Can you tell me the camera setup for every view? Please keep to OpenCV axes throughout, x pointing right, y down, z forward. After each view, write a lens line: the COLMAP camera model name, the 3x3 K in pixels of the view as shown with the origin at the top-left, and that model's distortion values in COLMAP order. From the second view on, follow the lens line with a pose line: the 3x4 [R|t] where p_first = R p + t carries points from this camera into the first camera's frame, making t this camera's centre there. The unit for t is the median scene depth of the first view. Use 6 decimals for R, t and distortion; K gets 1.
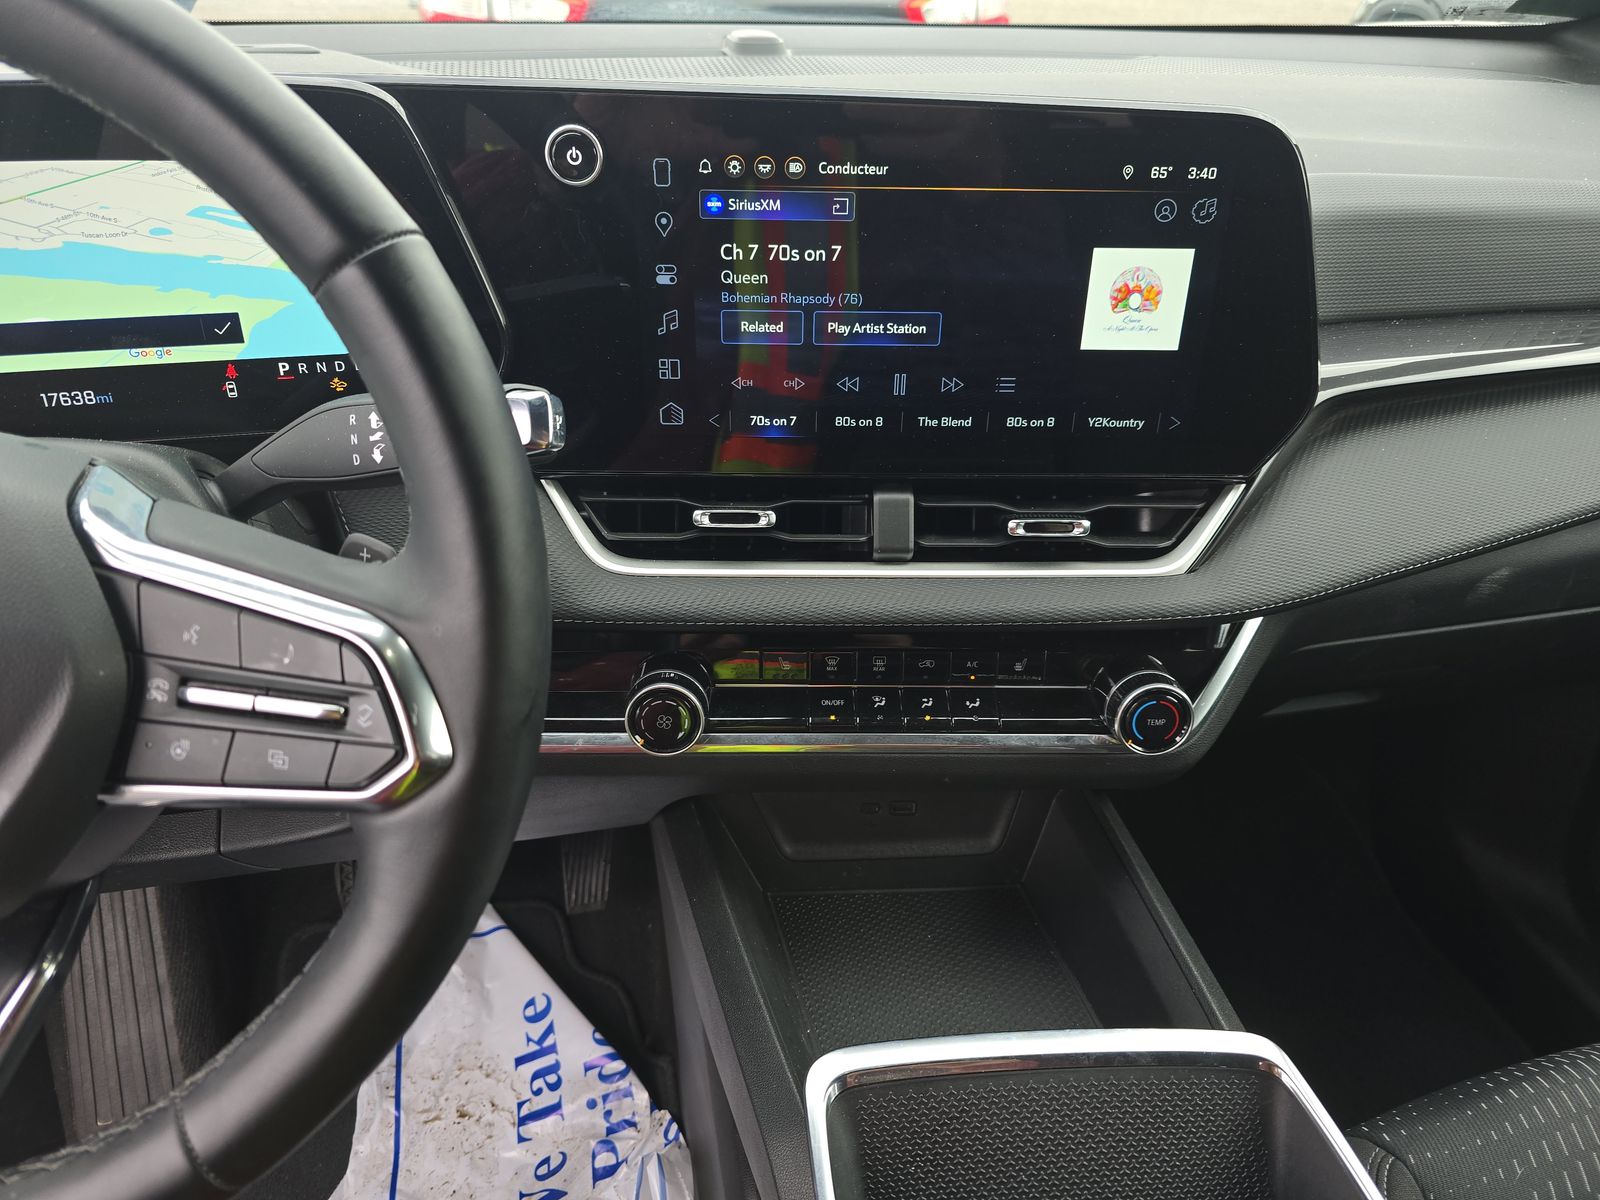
lens RADIAL K [[1011.5, 0, 731.5], [0, 1011.5, 599.0], [0, 0, 1]] dist [0.002878, -0.038534]
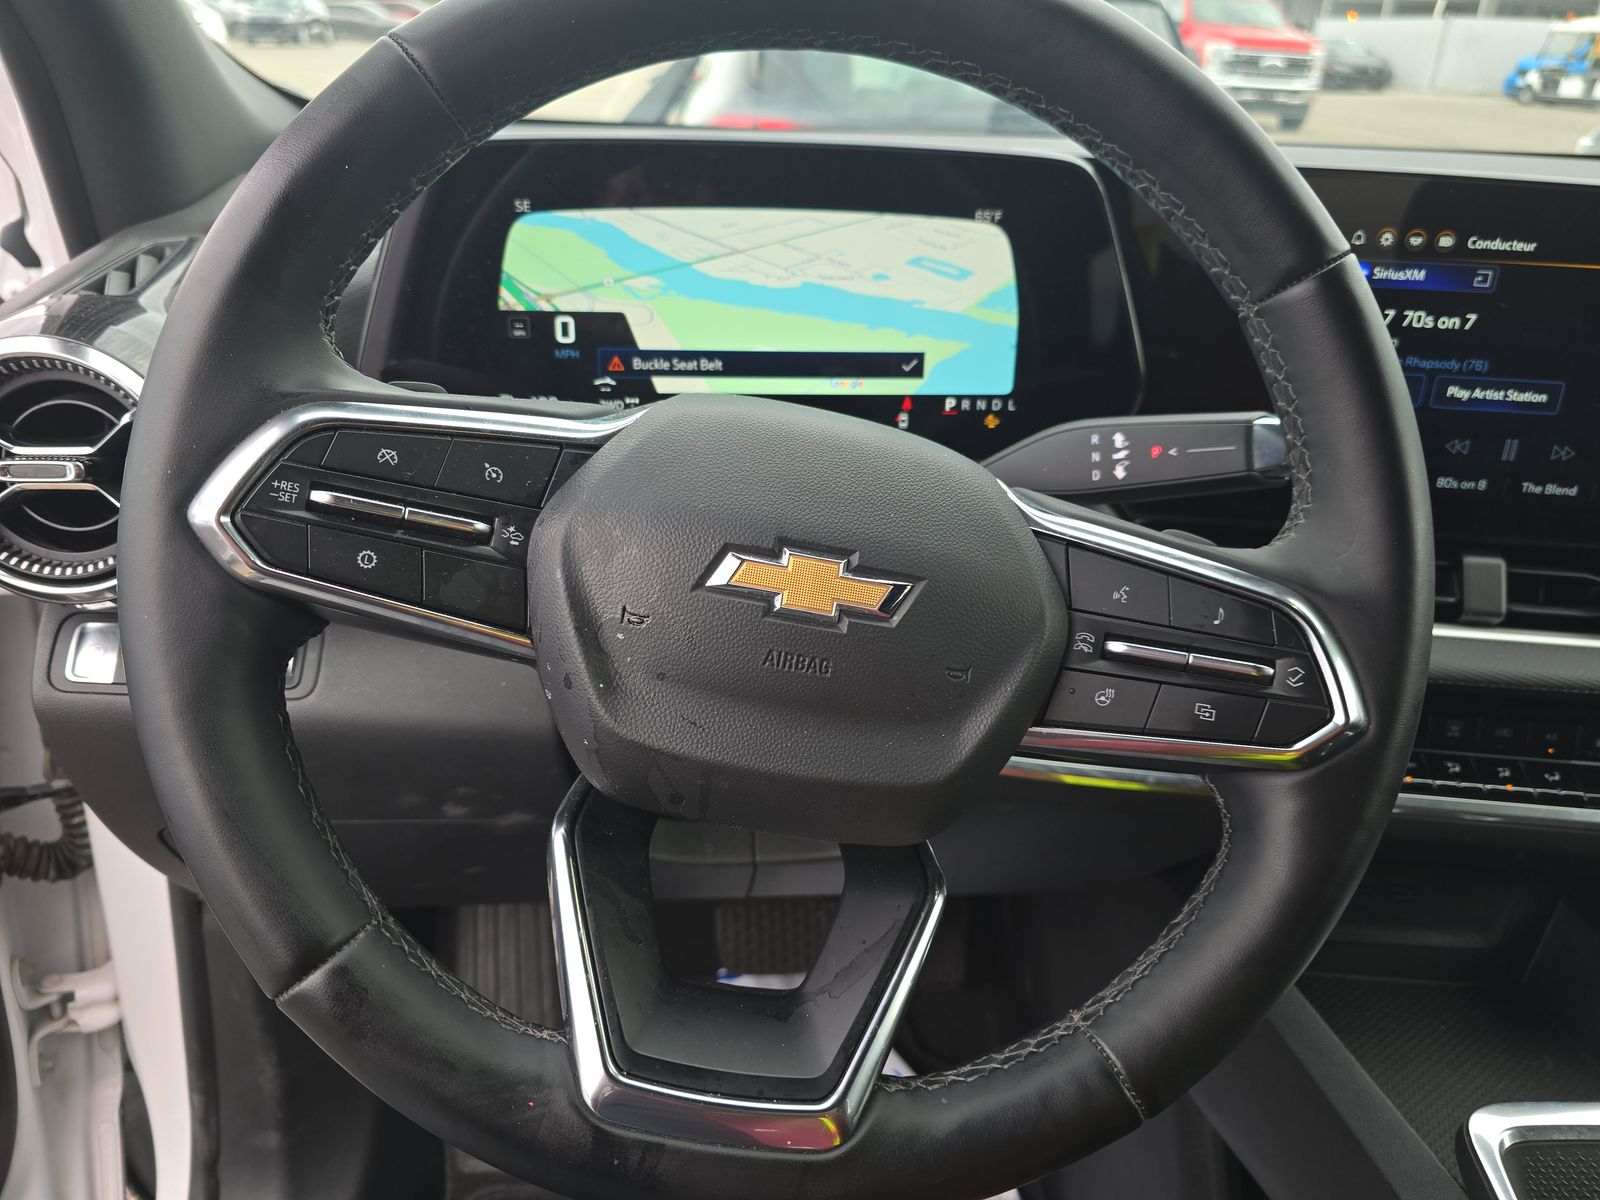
lens RADIAL K [[1011.5, 0, 731.5], [0, 1011.5, 599.0], [0, 0, 1]] dist [0.002878, -0.038534]
pose [[0.986777, 0.063371, -0.149180, -0.493485], [-0.080477, 0.990492, -0.111577, 0.124216], [0.140690, 0.122108, 0.982495, -0.094569]]
